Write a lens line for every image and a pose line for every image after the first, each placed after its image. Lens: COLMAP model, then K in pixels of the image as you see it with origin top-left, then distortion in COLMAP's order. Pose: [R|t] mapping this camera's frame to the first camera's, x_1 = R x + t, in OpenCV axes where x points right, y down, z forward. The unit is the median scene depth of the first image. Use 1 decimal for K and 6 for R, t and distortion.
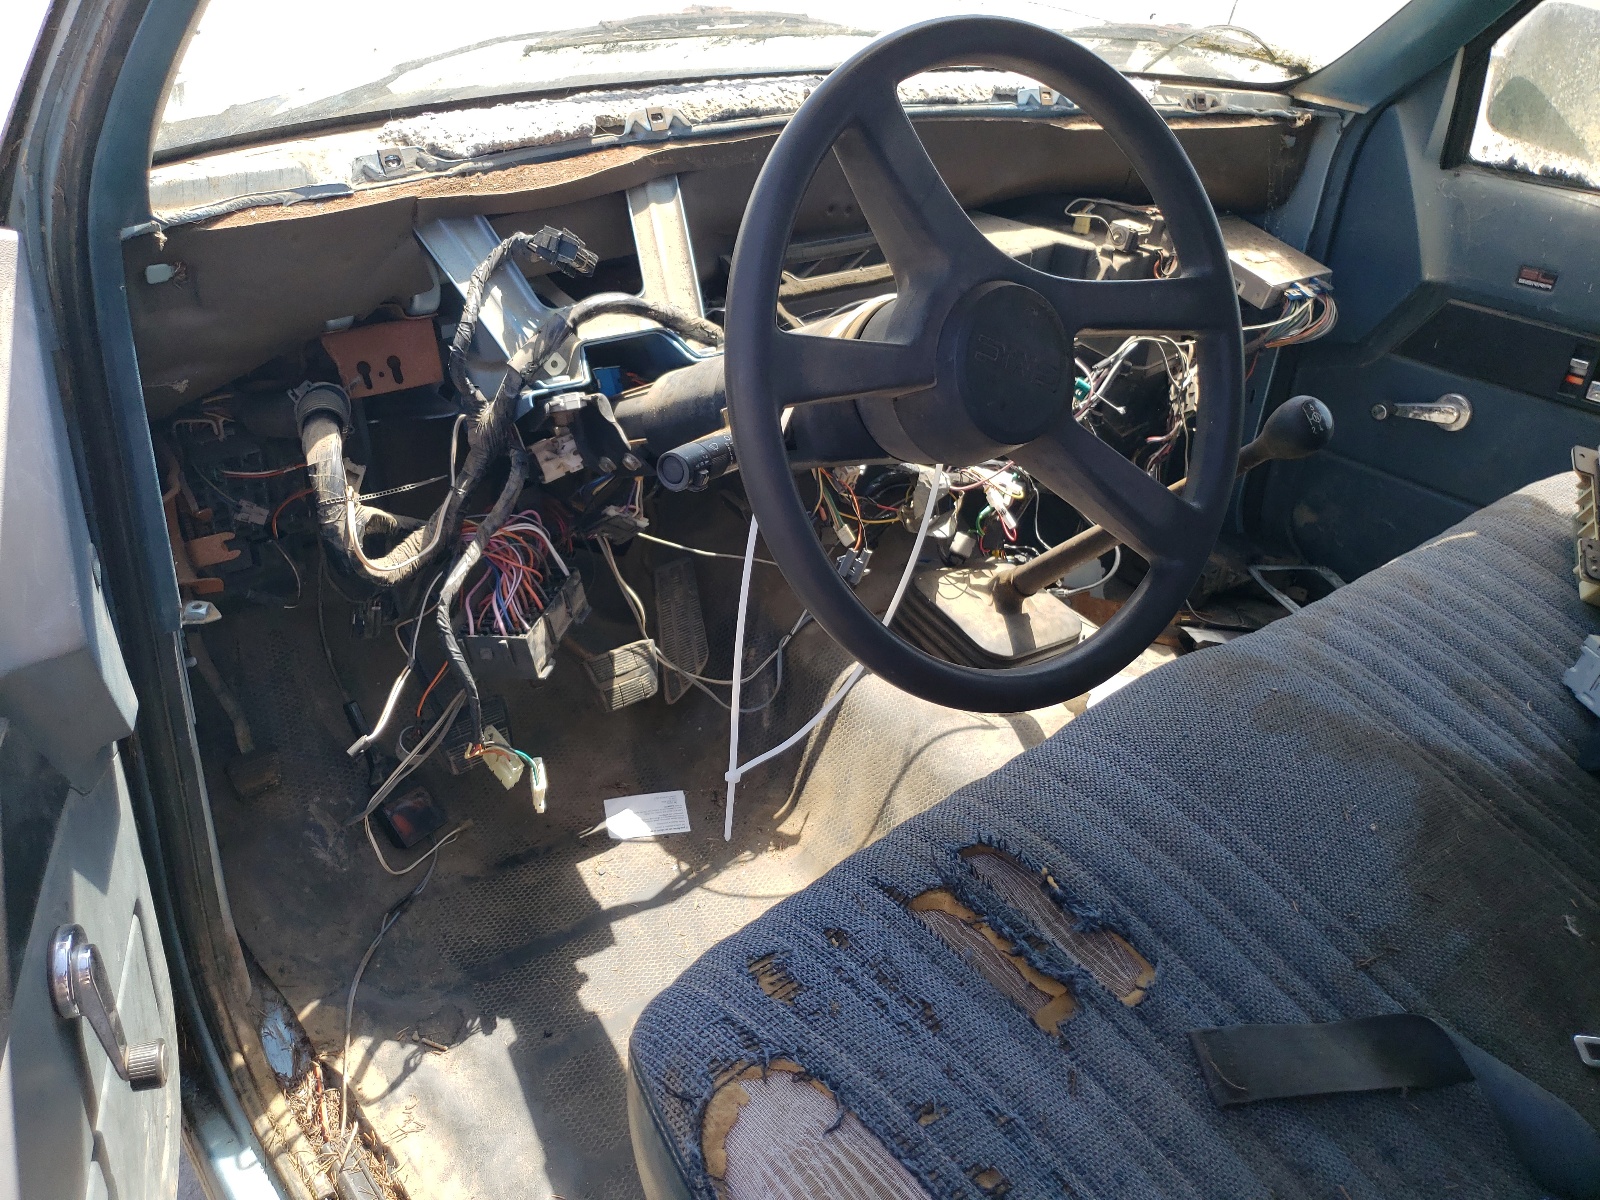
lens RADIAL K [[1266.1, 0, 817.5], [0, 1266.1, 599.6], [0, 0, 1]] dist [-0.006189, -0.003425]
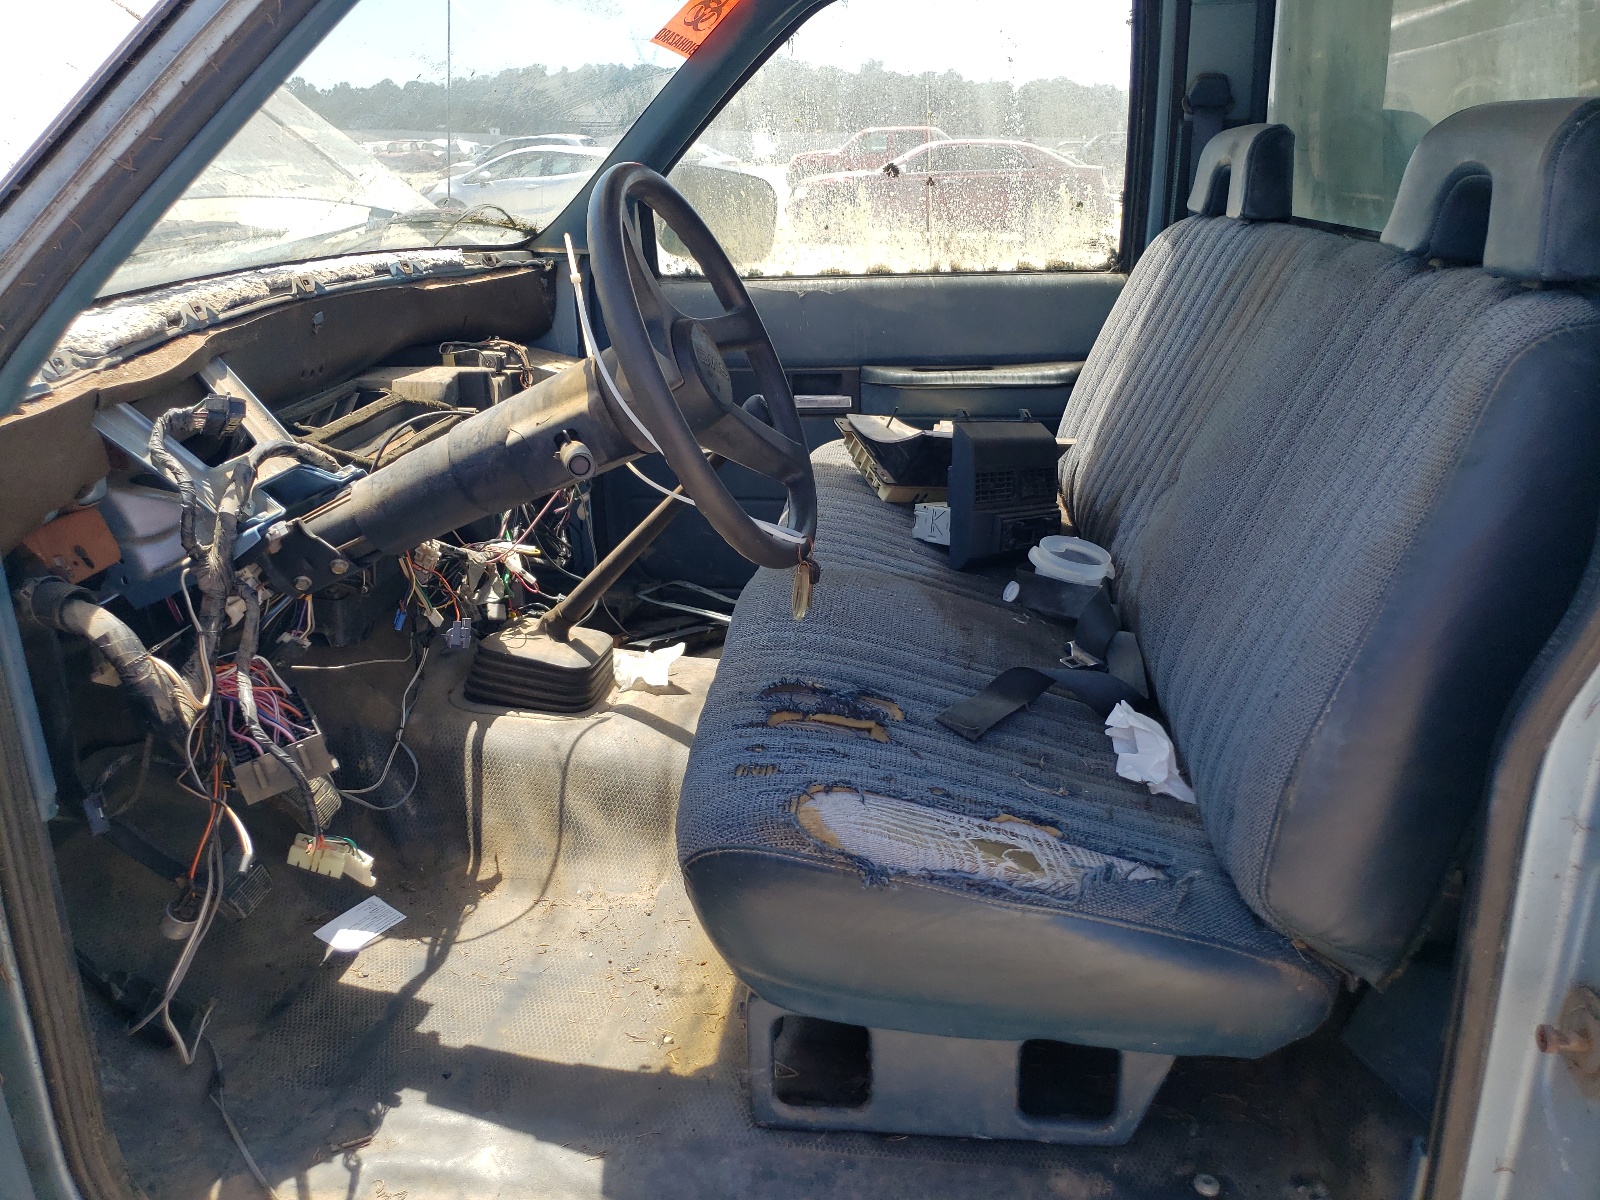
lens RADIAL K [[1280.1, 0, 807.8], [0, 1280.1, 577.8], [0, 0, 1]] dist [0.002665, 0.000298]
pose [[0.715109, -0.297131, 0.632719, -0.583853], [0.405466, 0.913643, -0.029209, 0.110245], [-0.569400, 0.277433, 0.773831, -0.165150]]
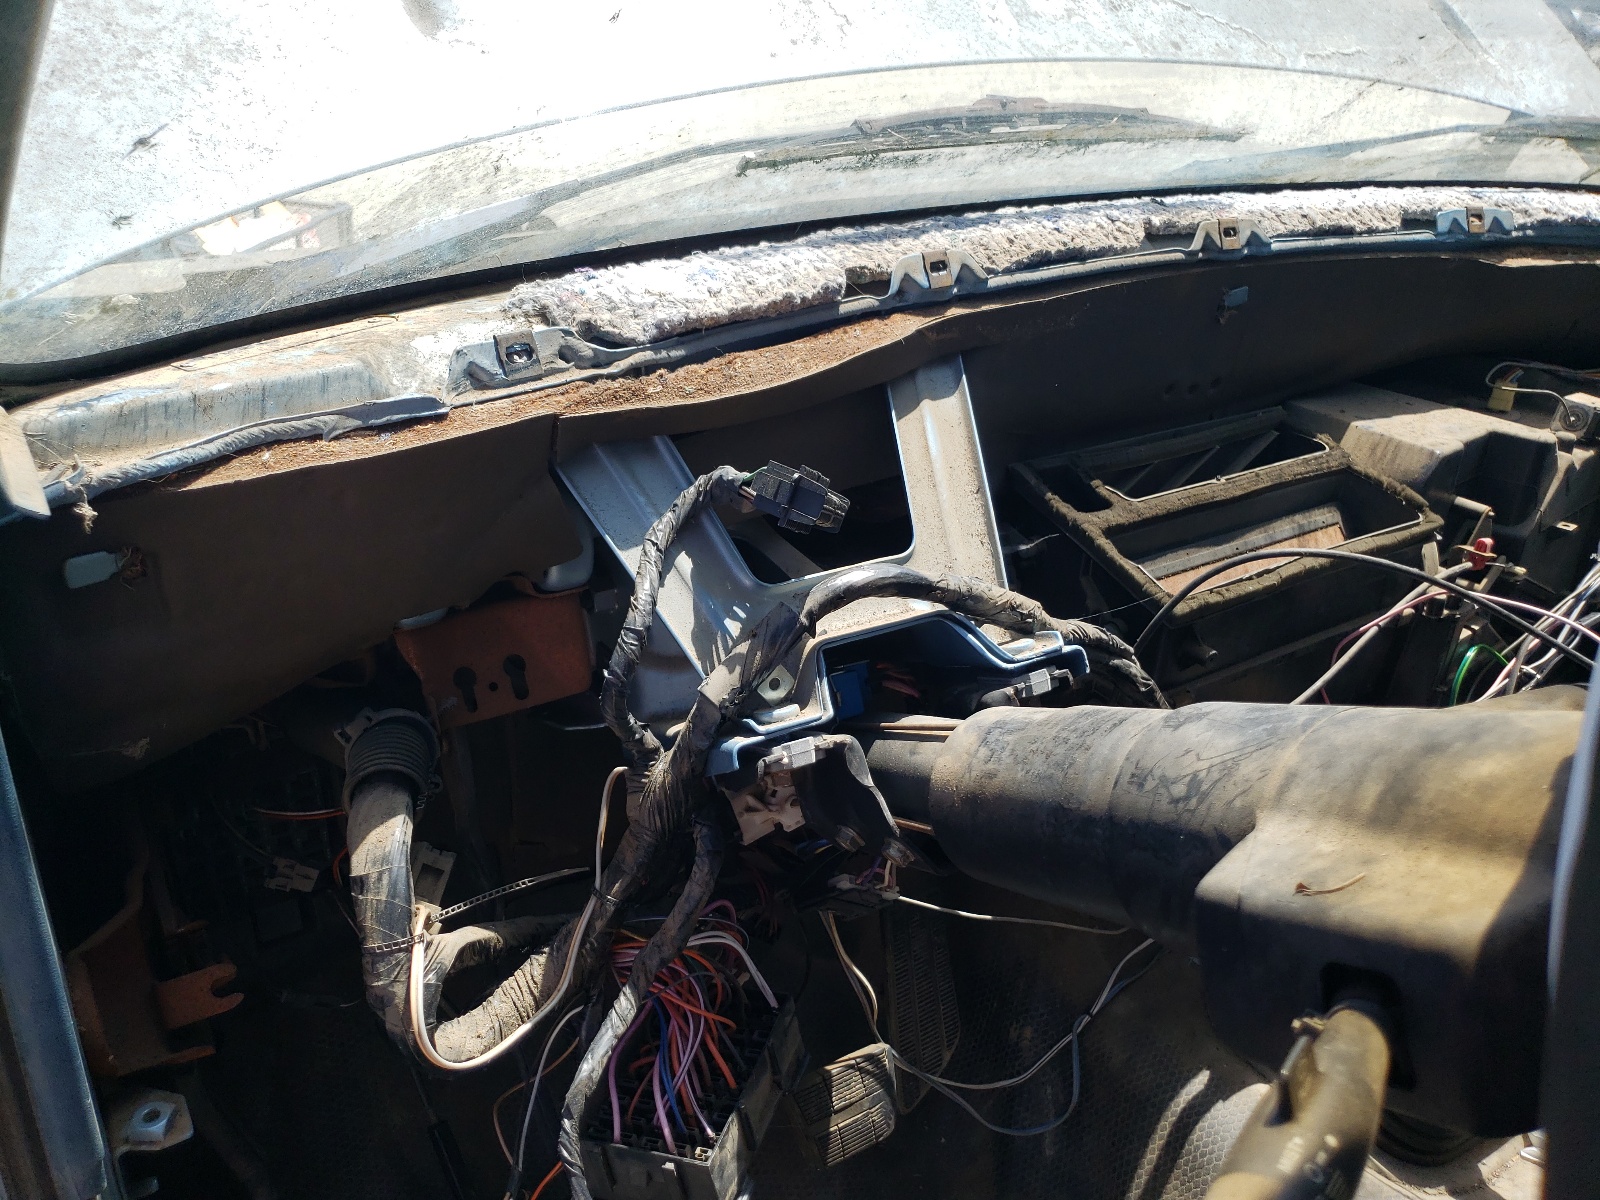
lens RADIAL K [[1253.4, 0, 800.2], [0, 1253.4, 607.0], [0, 0, 1]] dist [0.002256, -0.000153]
pose [[0.991181, 0.023924, -0.130334, -0.118023], [-0.033983, 0.996566, -0.075510, -0.173967], [0.128080, 0.079274, 0.988591, 0.412862]]
